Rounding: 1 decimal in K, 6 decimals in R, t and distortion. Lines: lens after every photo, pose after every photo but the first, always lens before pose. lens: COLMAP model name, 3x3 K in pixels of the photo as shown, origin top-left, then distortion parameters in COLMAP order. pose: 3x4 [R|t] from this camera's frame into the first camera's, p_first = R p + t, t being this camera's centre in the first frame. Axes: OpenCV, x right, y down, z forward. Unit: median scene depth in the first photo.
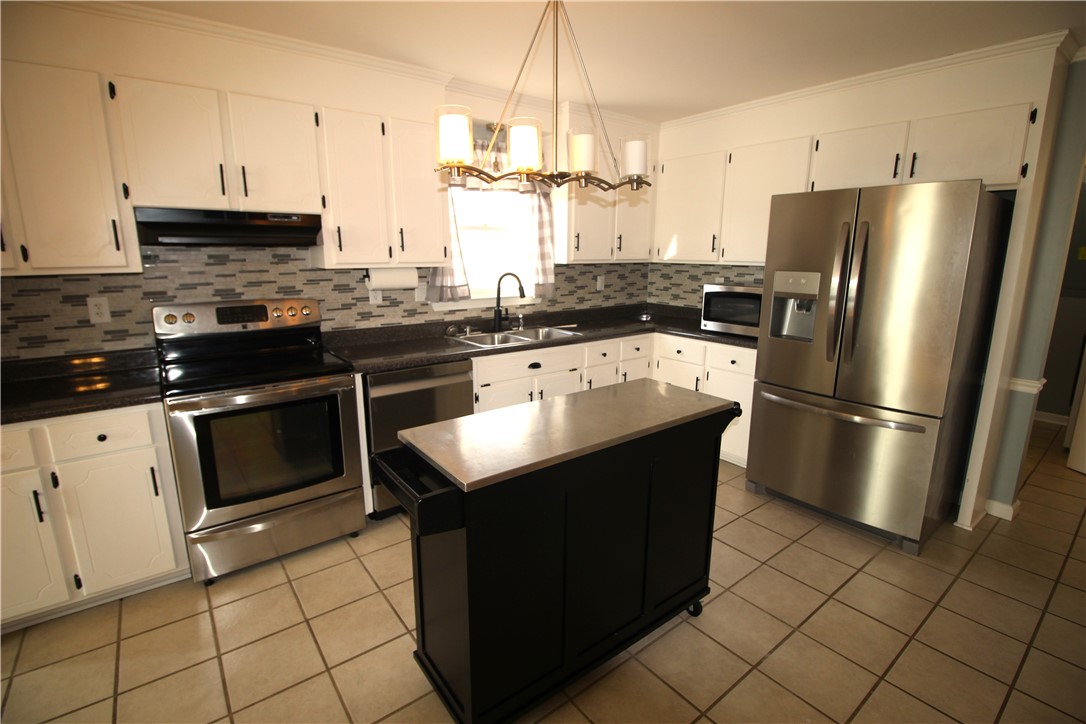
lens RADIAL K [[504.2, 0, 544.3], [0, 504.2, 359.0], [0, 0, 1]] dist [-0.004322, -0.011150]
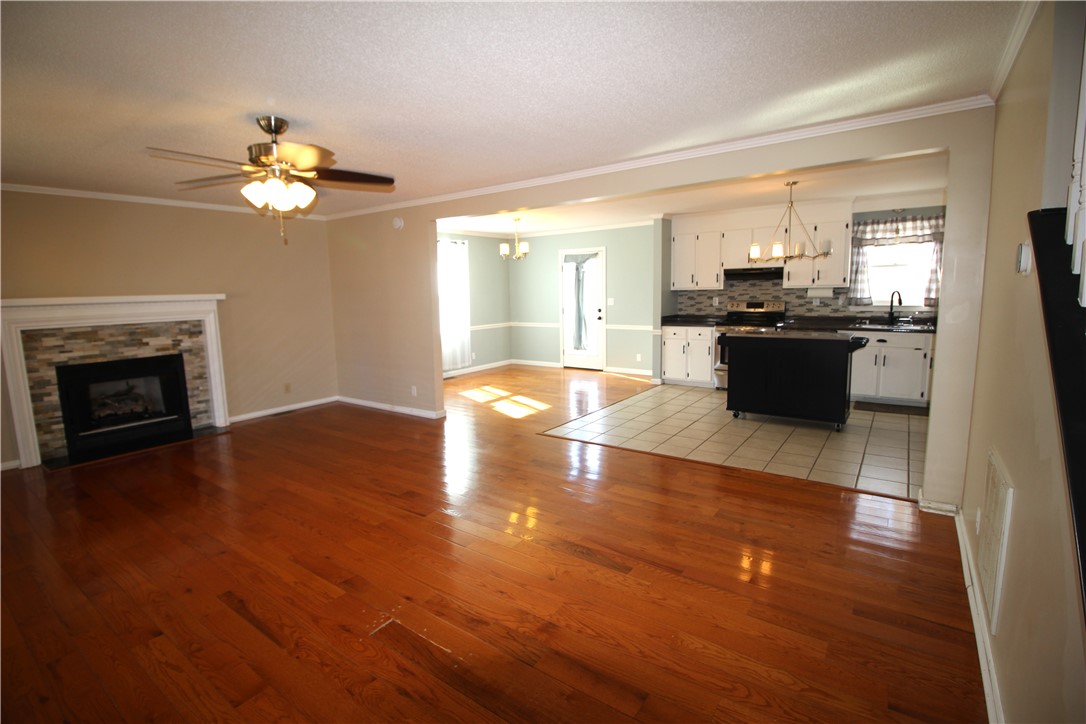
lens RADIAL K [[504.2, 0, 542.6], [0, 504.2, 356.2], [0, 0, 1]] dist [-0.004322, -0.011150]
pose [[0.286733, 0.114862, -0.951100, 1.534067], [-0.177791, 0.981920, 0.064984, 0.188617], [0.941368, 0.150464, 0.301970, -0.771300]]
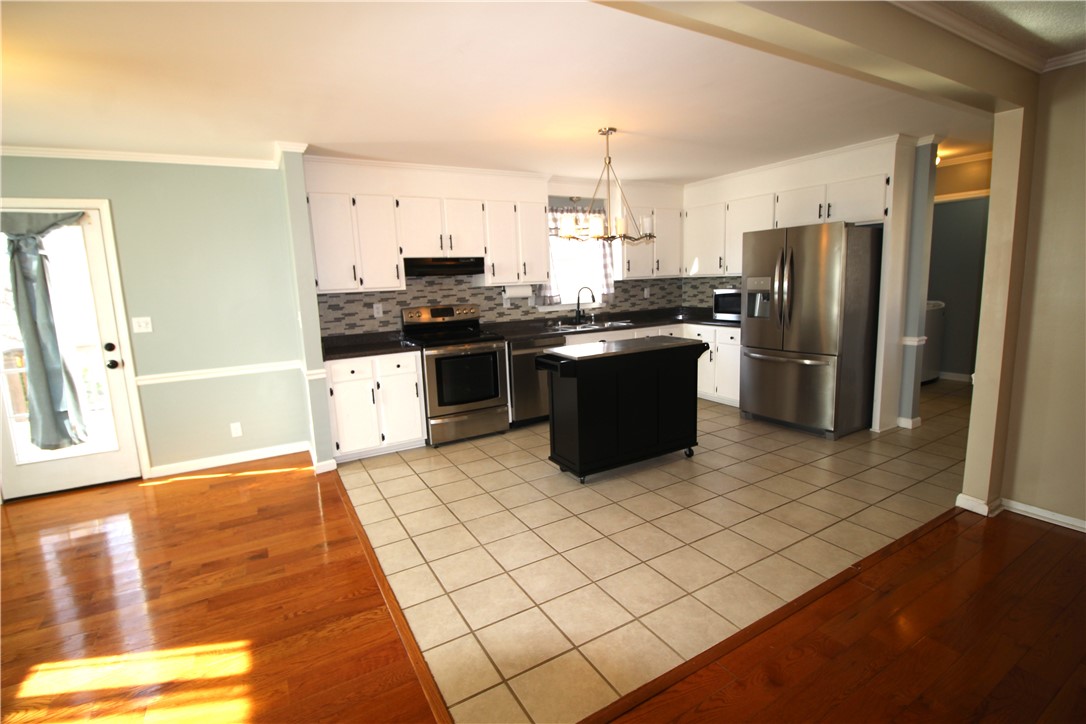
lens RADIAL K [[504.2, 0, 544.2], [0, 504.2, 357.4], [0, 0, 1]] dist [-0.004322, -0.011150]
pose [[0.990940, -0.021310, -0.132602, 0.010409], [0.013959, 0.998326, -0.056125, 0.171125], [0.133576, 0.053766, 0.989579, -0.714617]]
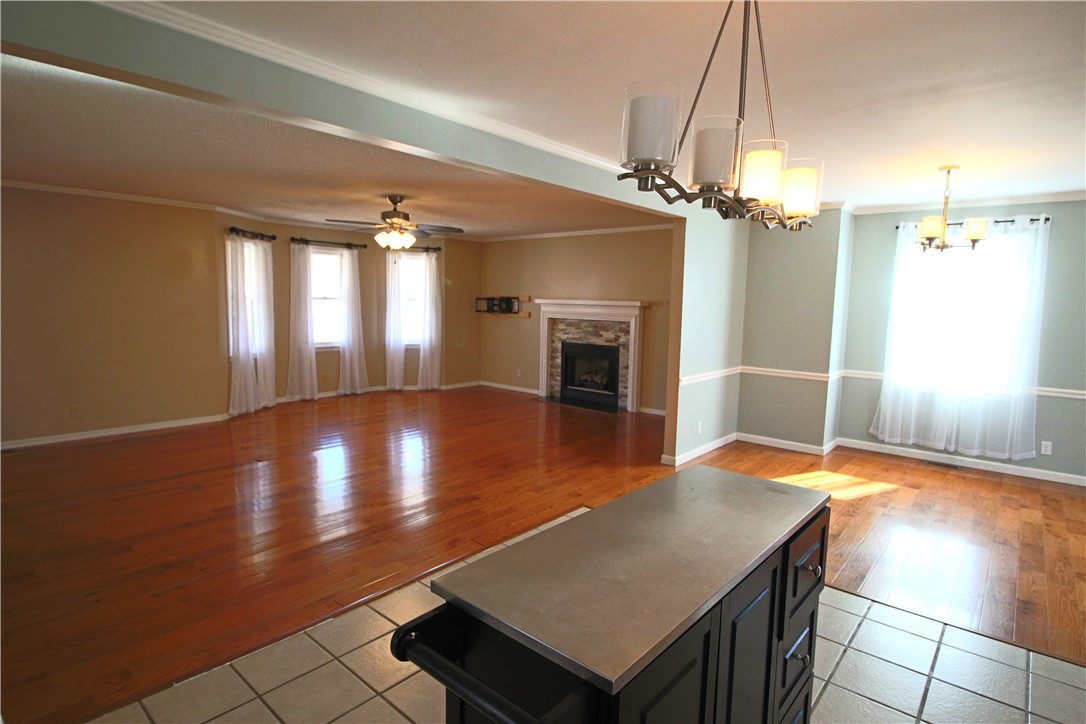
lens RADIAL K [[561.7, 0, 543.2], [0, 561.7, 365.6], [0, 0, 1]] dist [-0.000923, -0.013593]
pose [[-0.980531, -0.000489, -0.196362, 0.248987], [-0.064773, 0.944831, 0.321091, -0.216071], [0.185372, 0.327558, -0.926468, 0.986701]]
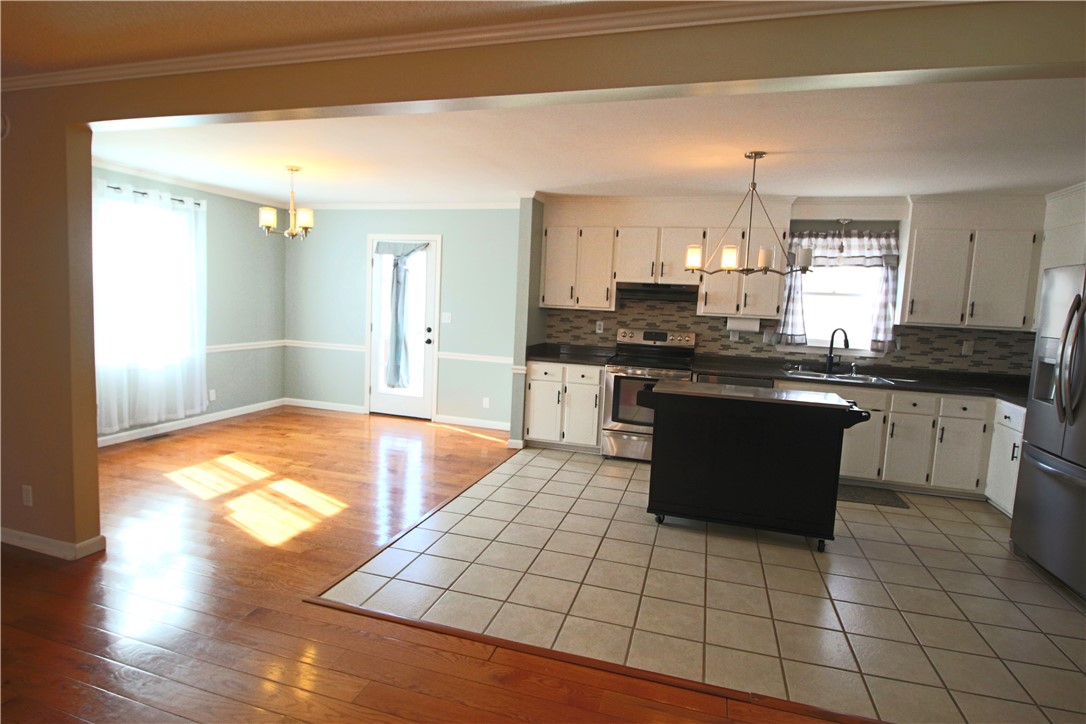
lens RADIAL K [[561.7, 0, 542.6], [0, 561.7, 356.3], [0, 0, 1]] dist [-0.000923, -0.013593]
pose [[0.585483, 0.103811, -0.804011, 0.796423], [-0.212850, 0.976657, -0.028895, 0.125764], [0.782243, 0.188052, 0.593913, -0.530865]]
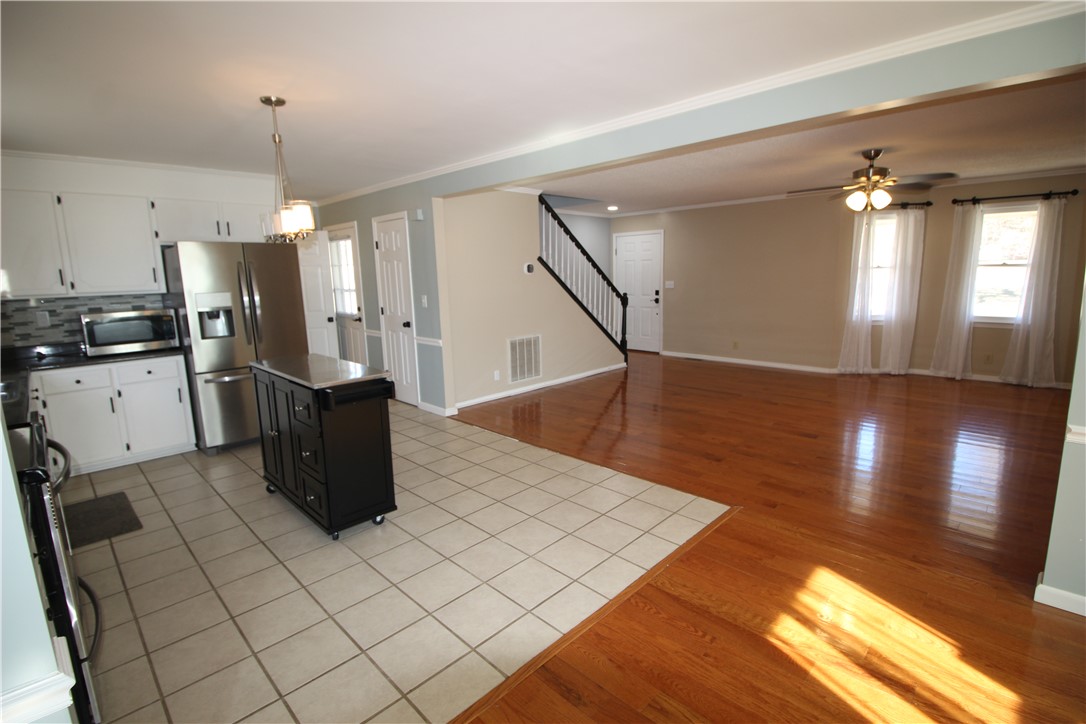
lens RADIAL K [[504.1, 0, 544.0], [0, 504.1, 354.9], [0, 0, 1]] dist [-0.005148, -0.001466]
pose [[-0.139619, -0.162318, 0.976811, -1.092751], [0.231900, 0.953679, 0.191620, -0.049703], [-0.962668, 0.253276, -0.095510, 0.219141]]
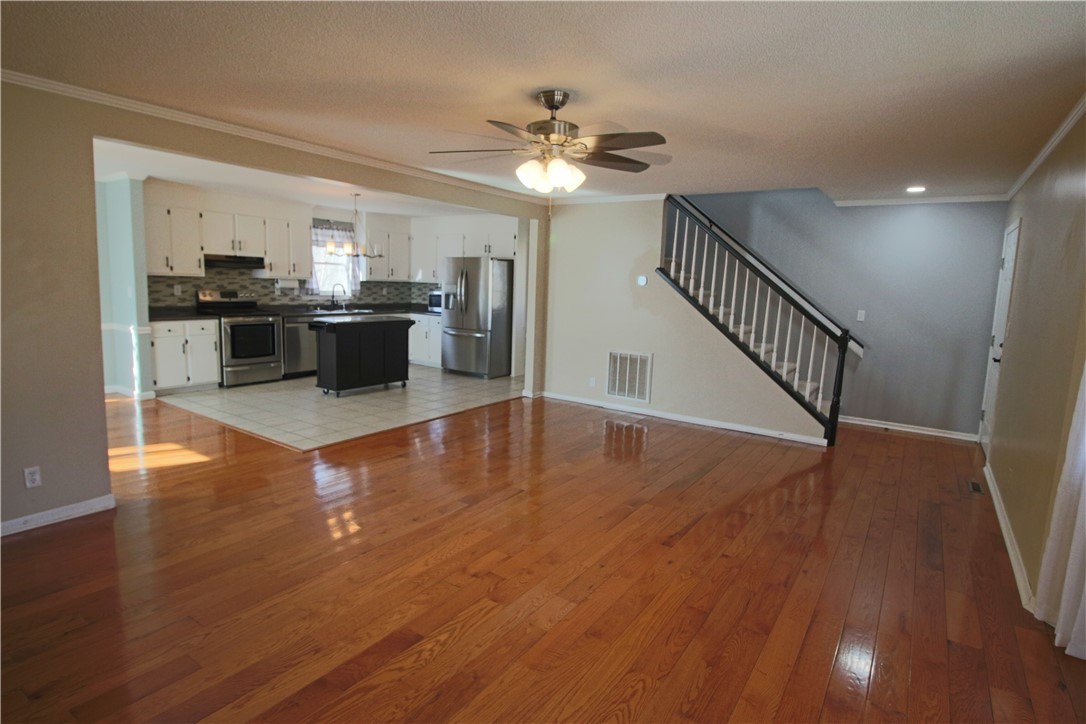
lens RADIAL K [[558.3, 0, 543.6], [0, 558.3, 357.3], [0, 0, 1]] dist [-0.007124, -0.002297]
pose [[0.950289, -0.011024, 0.311175, 0.026934], [0.033820, 0.997115, -0.067956, 0.435950], [-0.309528, 0.075102, 0.947920, -1.975595]]
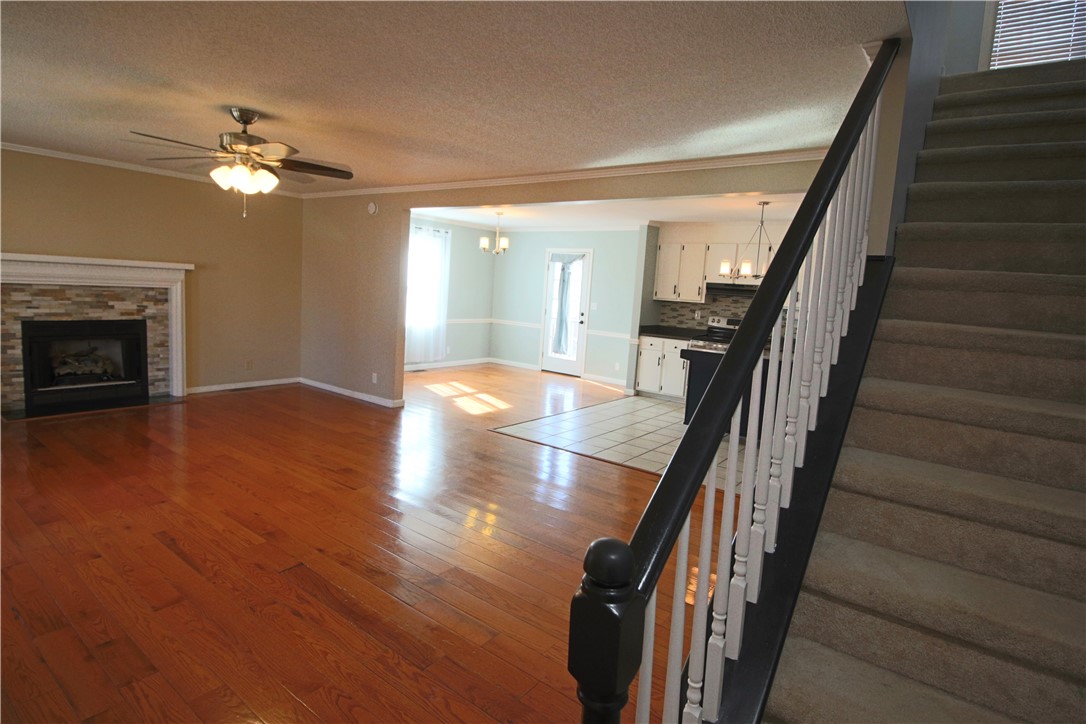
lens RADIAL K [[561.7, 0, 542.8], [0, 561.7, 356.8], [0, 0, 1]] dist [-0.000923, -0.013593]
pose [[0.267298, 0.131437, -0.954608, 1.785249], [-0.262406, 0.963144, 0.059137, 0.159191], [0.927197, 0.234688, 0.291936, -0.673750]]
